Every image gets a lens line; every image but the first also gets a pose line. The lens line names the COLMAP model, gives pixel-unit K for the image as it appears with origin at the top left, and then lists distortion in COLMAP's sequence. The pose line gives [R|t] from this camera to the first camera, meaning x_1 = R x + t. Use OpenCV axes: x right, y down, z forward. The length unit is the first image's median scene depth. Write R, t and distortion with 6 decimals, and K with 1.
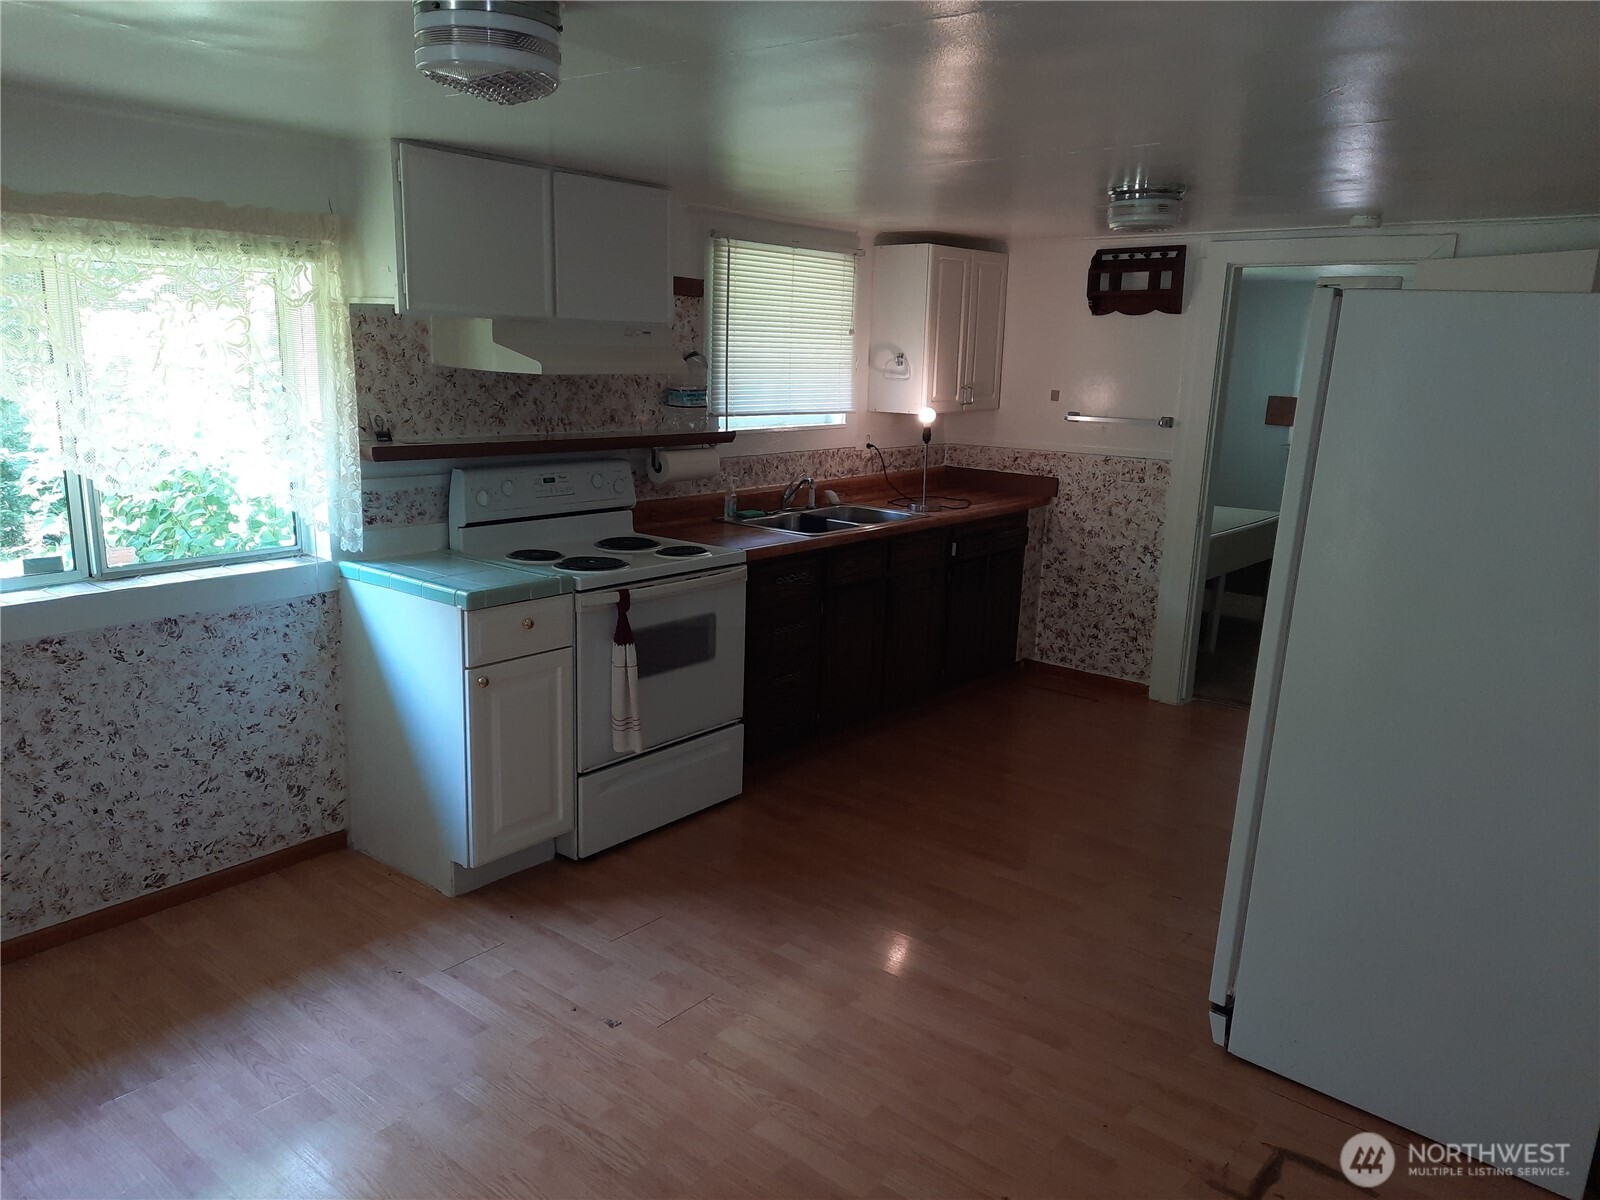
lens RADIAL K [[1159.4, 0, 792.3], [0, 1159.4, 601.5], [0, 0, 1]] dist [0.004823, -0.001803]
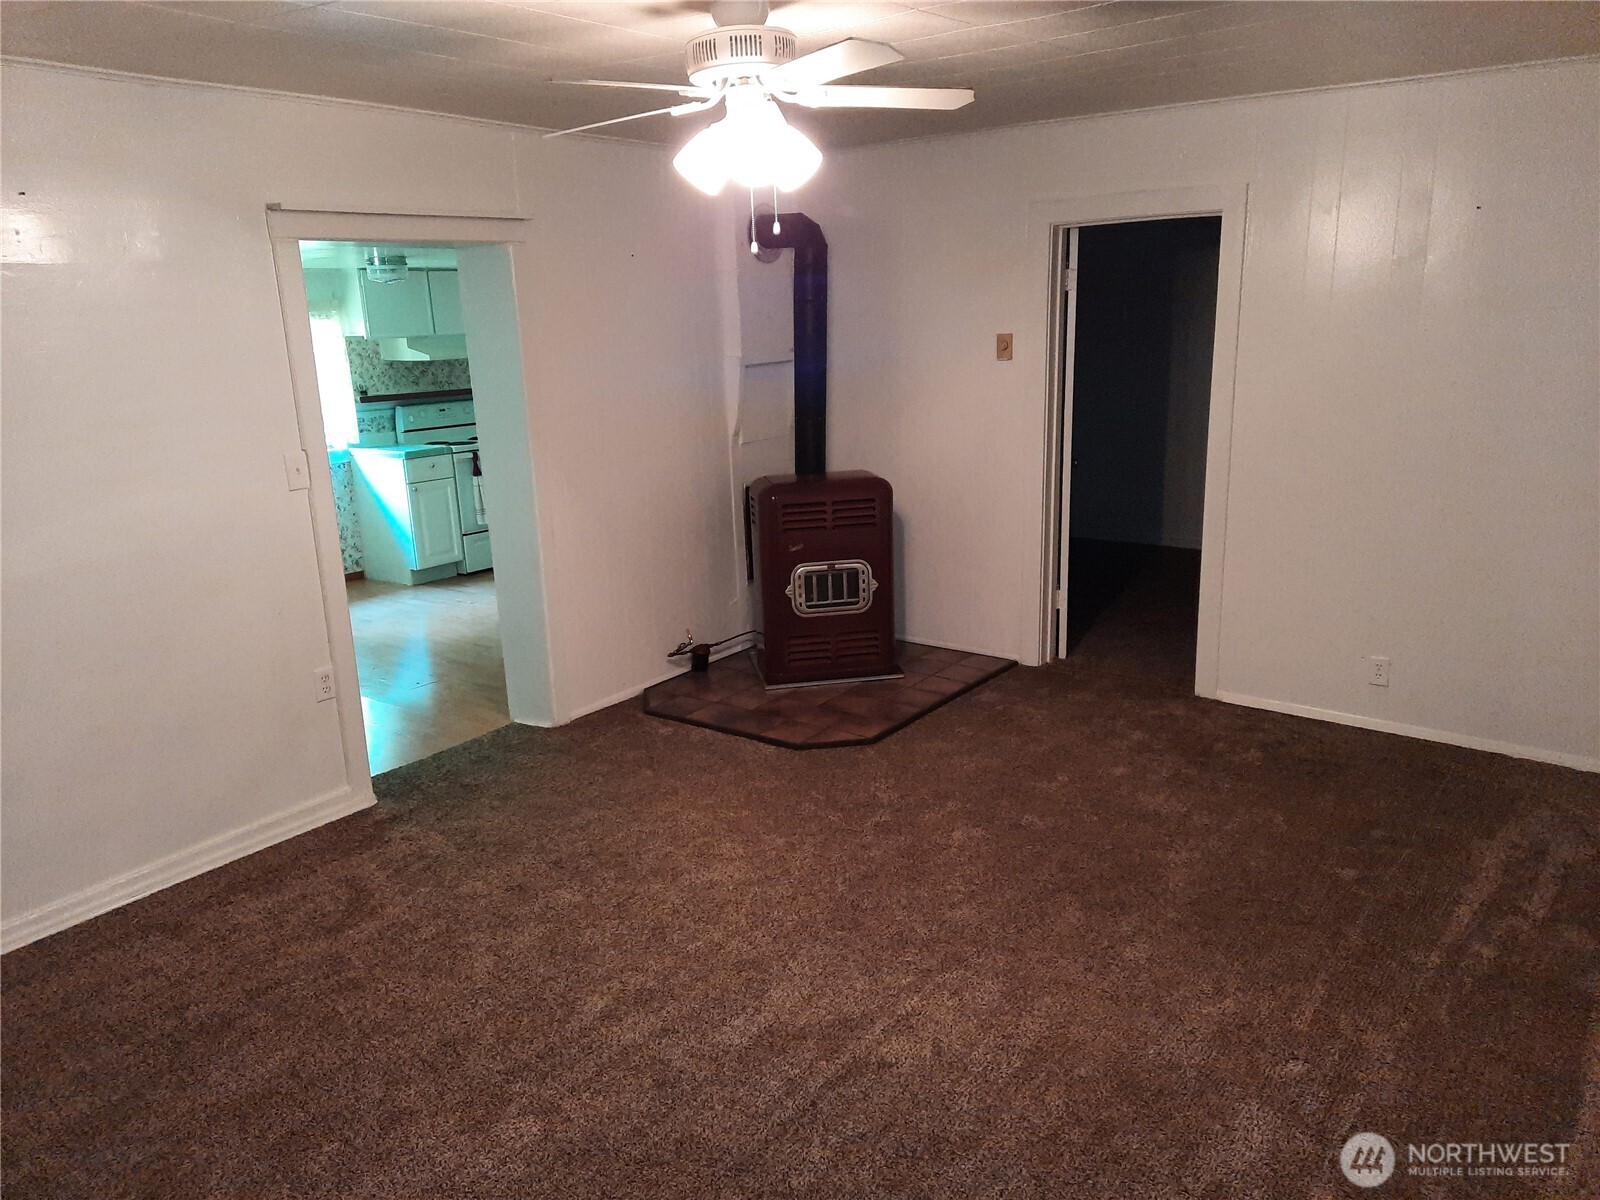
lens RADIAL K [[1173.4, 0, 798.7], [0, 1173.4, 625.5], [0, 0, 1]] dist [0.001075, -0.001000]
pose [[0.996752, -0.078768, 0.016766, 0.416493], [0.078003, 0.996058, 0.042241, 0.276540], [-0.020027, -0.040796, 0.998967, -1.312813]]
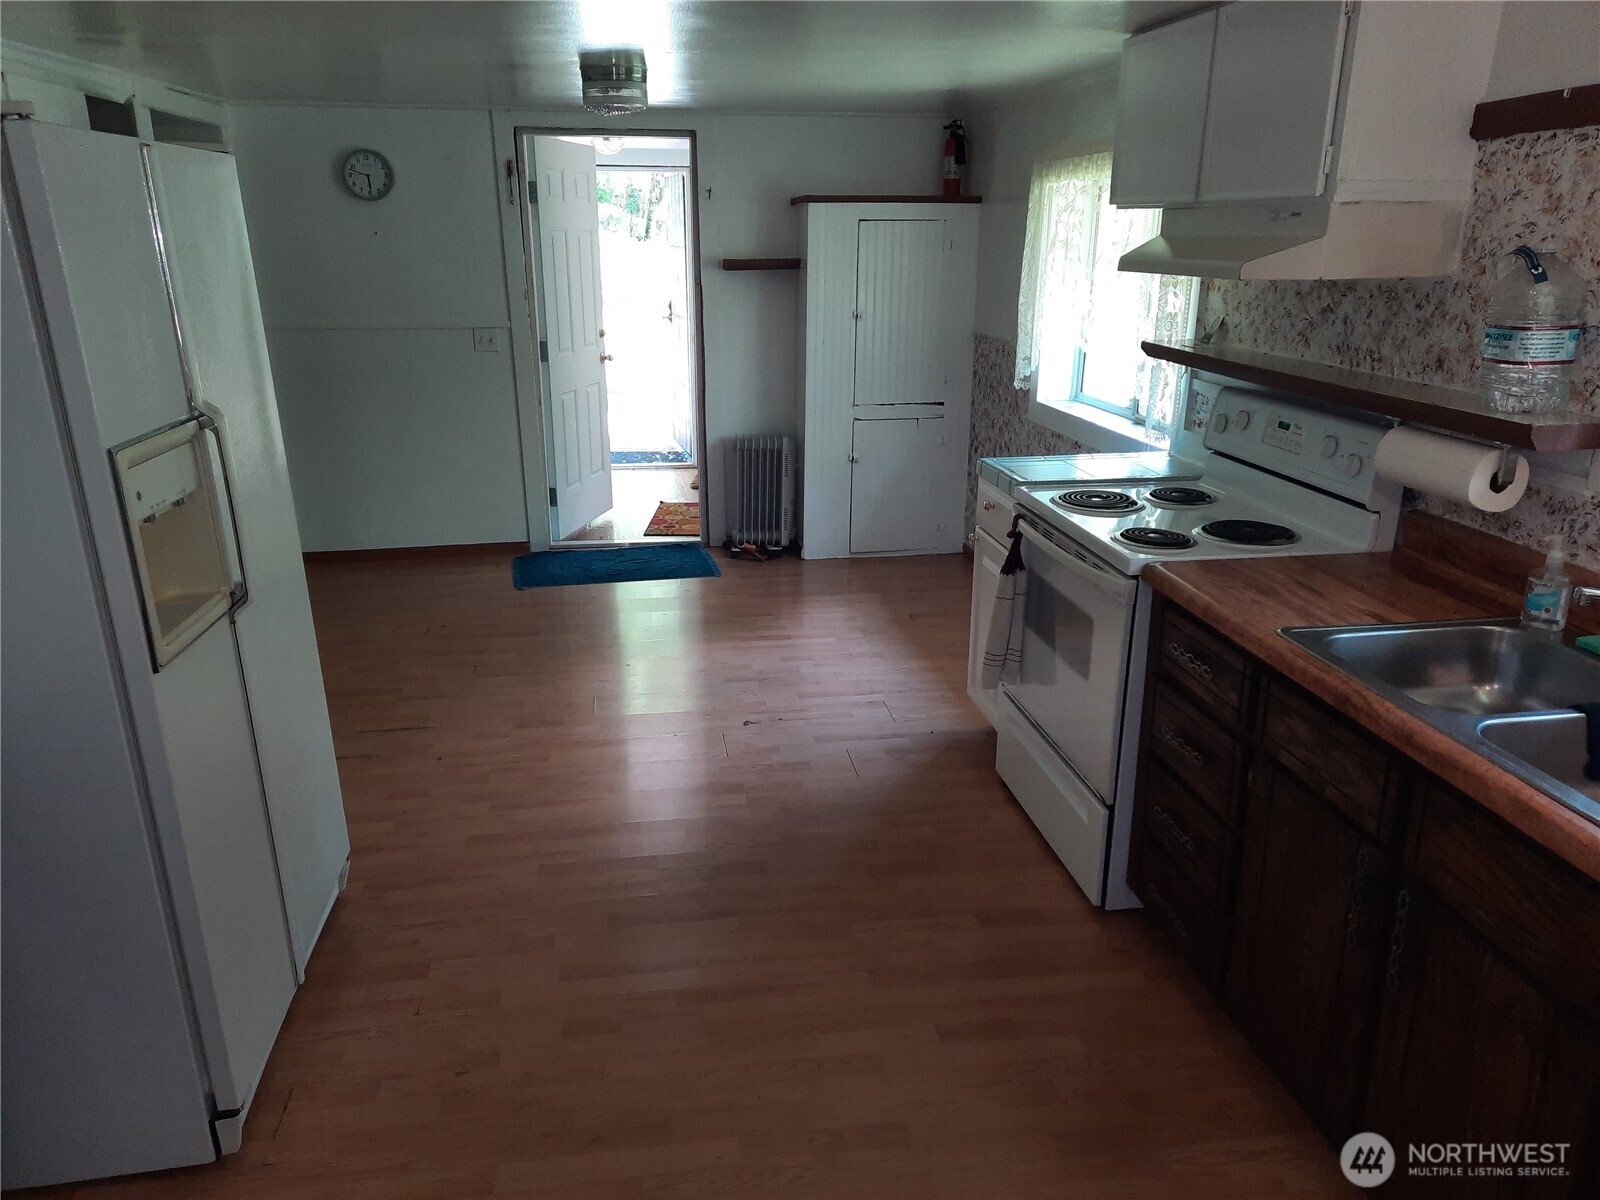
lens RADIAL K [[1159.4, 0, 792.3], [0, 1159.4, 601.5], [0, 0, 1]] dist [0.004823, -0.001803]
pose [[-0.676315, 0.195624, -0.710161, 0.606744], [-0.176102, 0.893195, 0.413752, -0.282665], [0.715252, 0.404887, -0.569632, 1.377987]]
